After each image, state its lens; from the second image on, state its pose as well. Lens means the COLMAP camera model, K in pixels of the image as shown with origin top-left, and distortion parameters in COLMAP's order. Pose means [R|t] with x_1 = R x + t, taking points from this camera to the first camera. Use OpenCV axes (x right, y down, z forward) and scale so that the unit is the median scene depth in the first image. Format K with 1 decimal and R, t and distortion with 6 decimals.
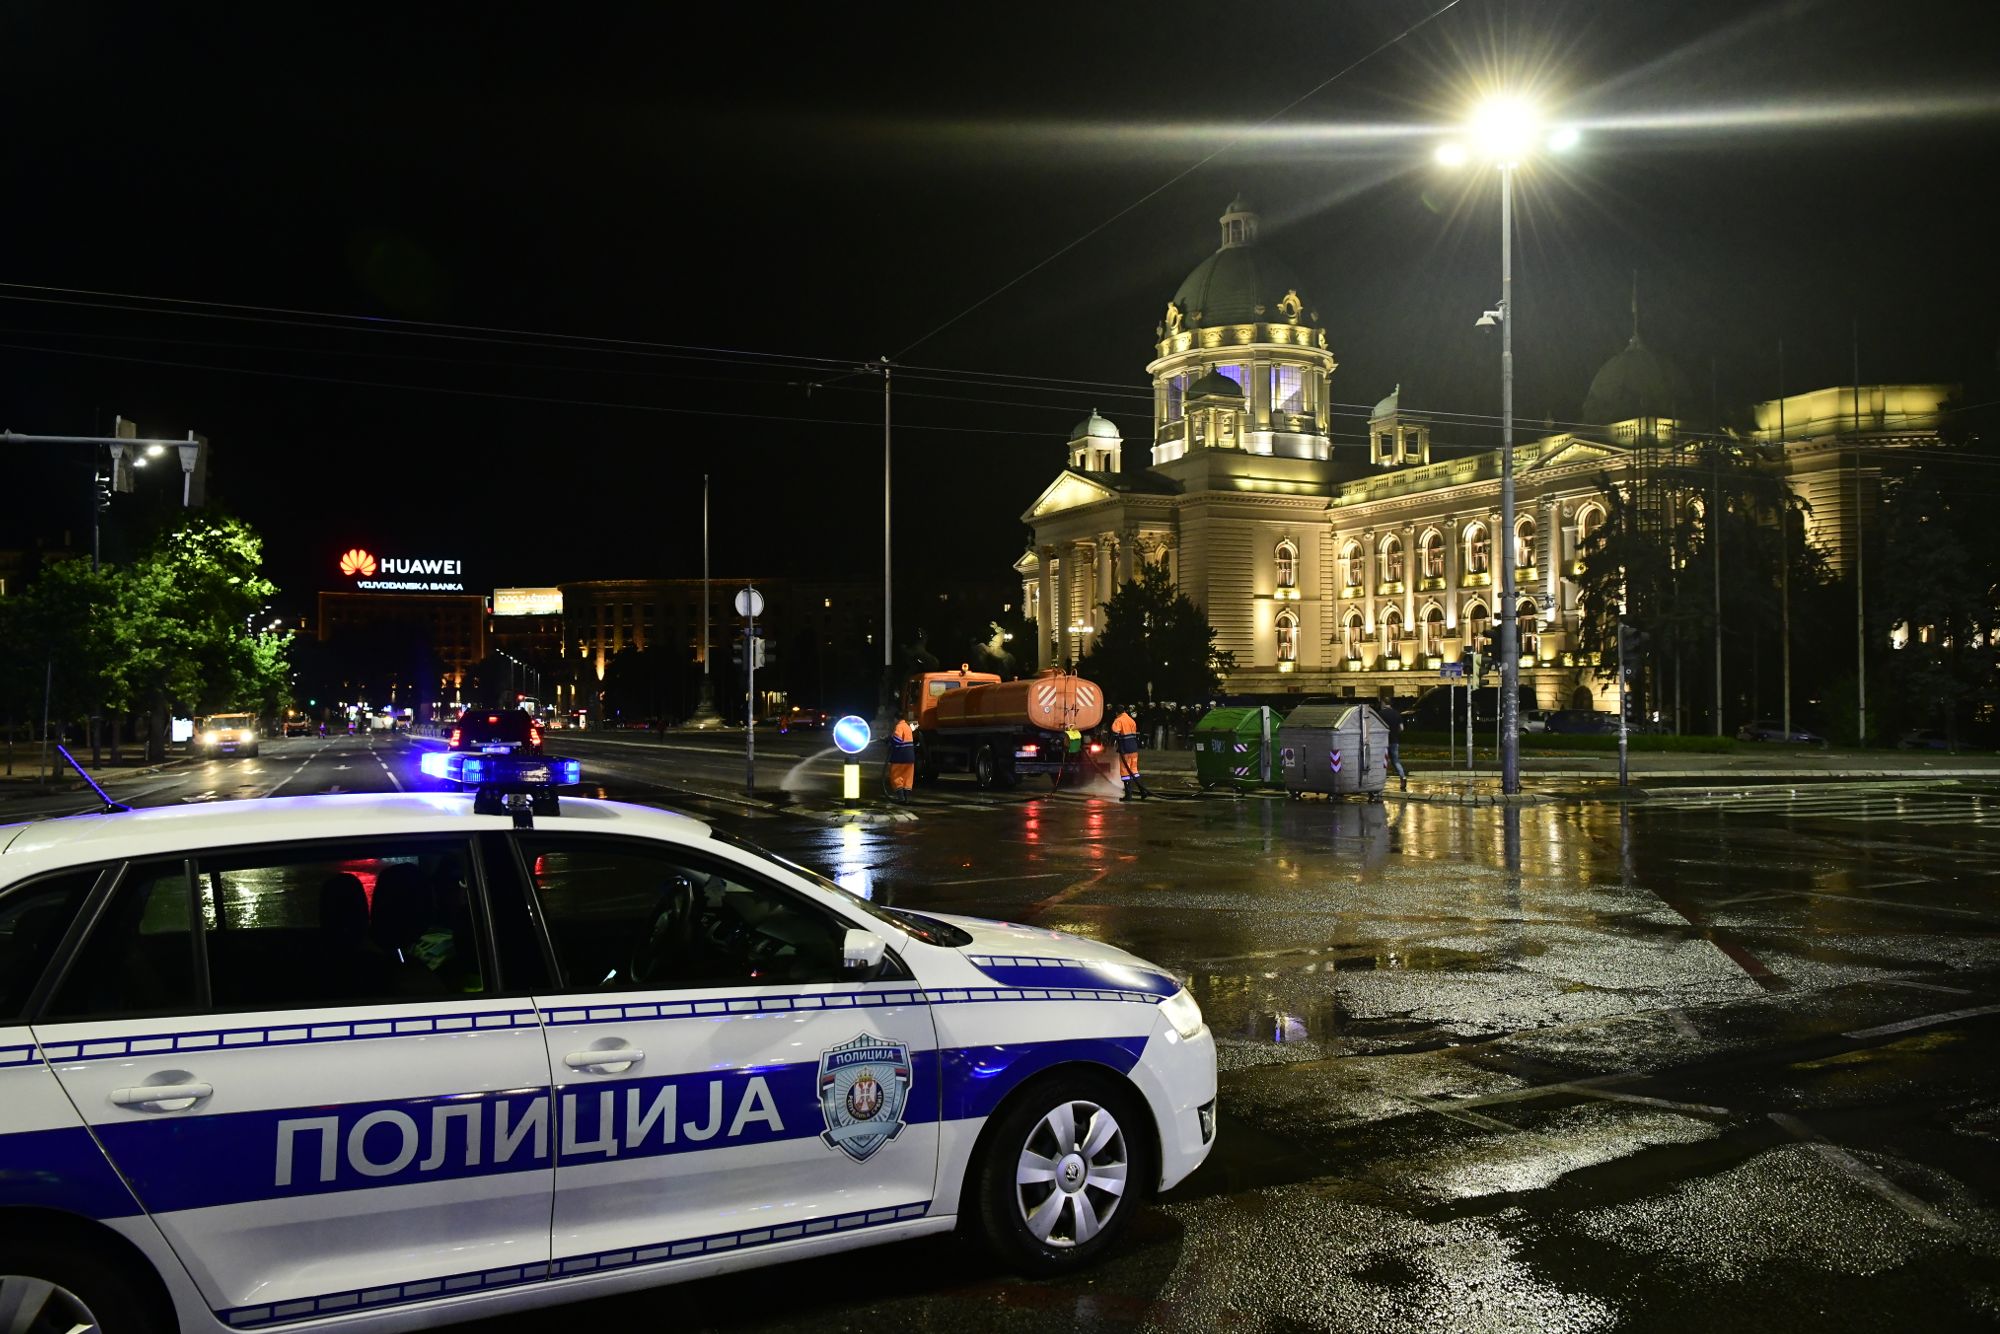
lens RADIAL K [[1481.5, 0, 999.9], [0, 1481.5, 666.4], [0, 0, 1]] dist [0.003639, -0.000663]
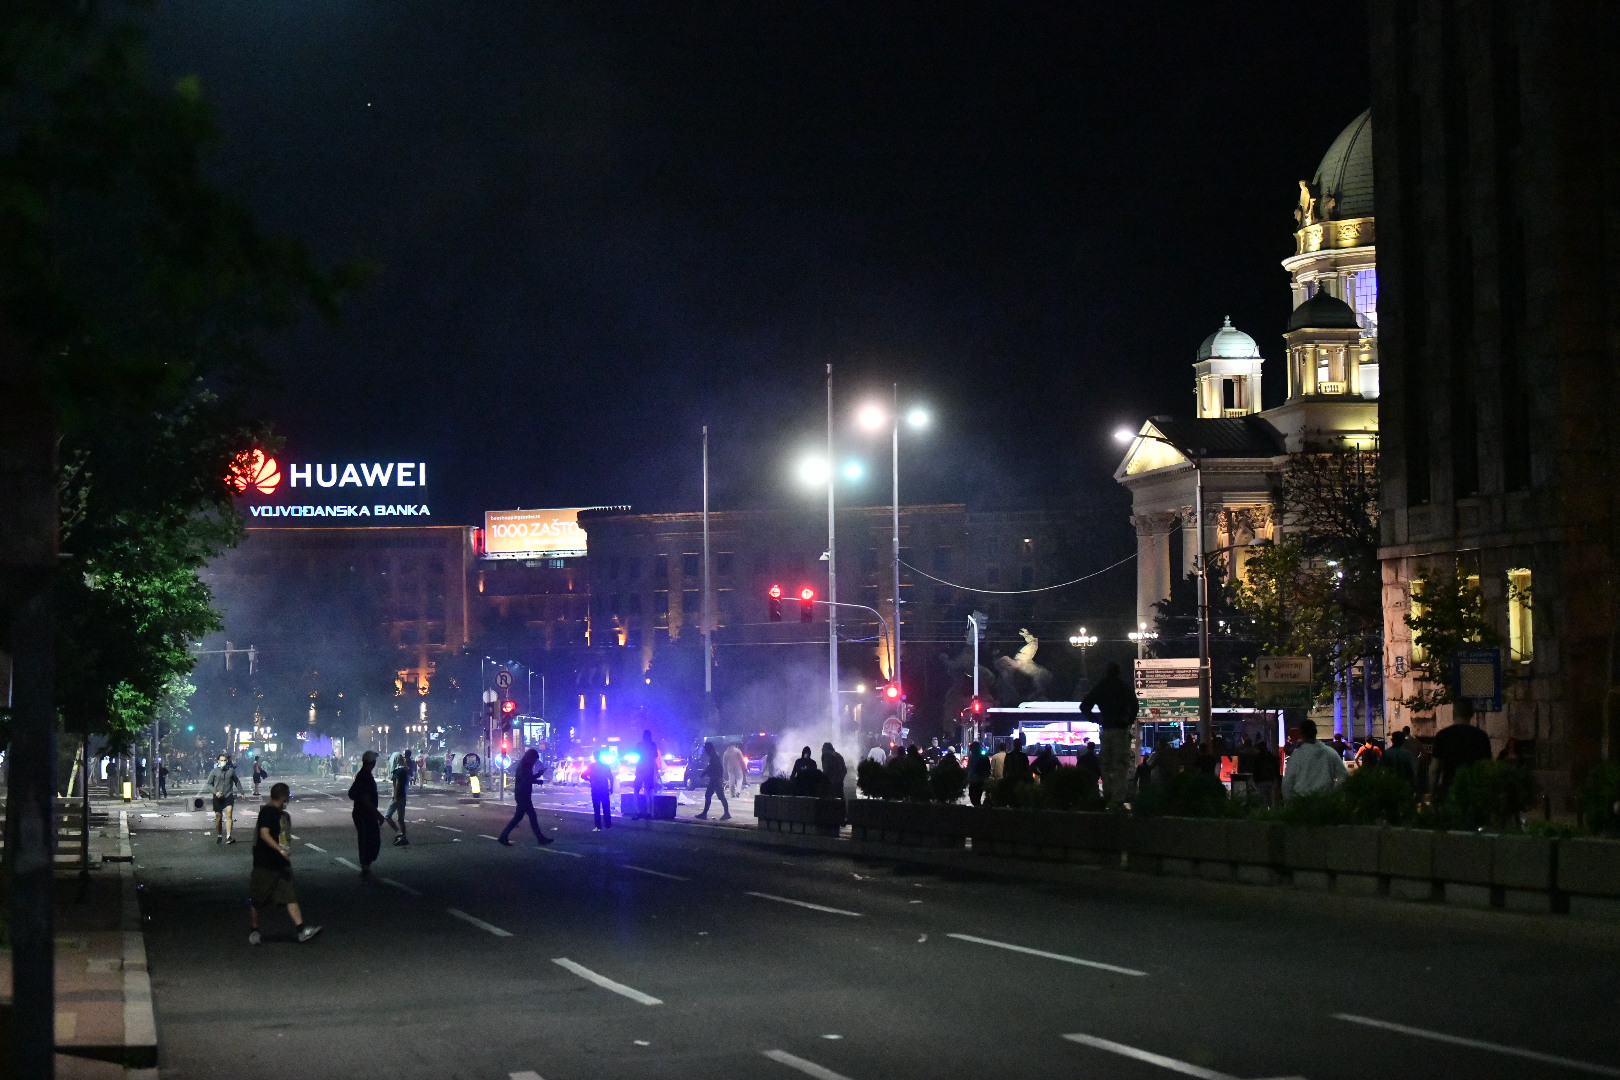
lens RADIAL K [[3482.3, 0, 810.7], [0, 3482.3, 539.8], [0, 0, 1]] dist [-0.021117, 0.000000]
pose [[0.969991, -0.019882, -0.242327, 0.094214], [0.013983, 0.999563, -0.026038, -0.008546], [0.242739, 0.021869, 0.969845, -0.233687]]
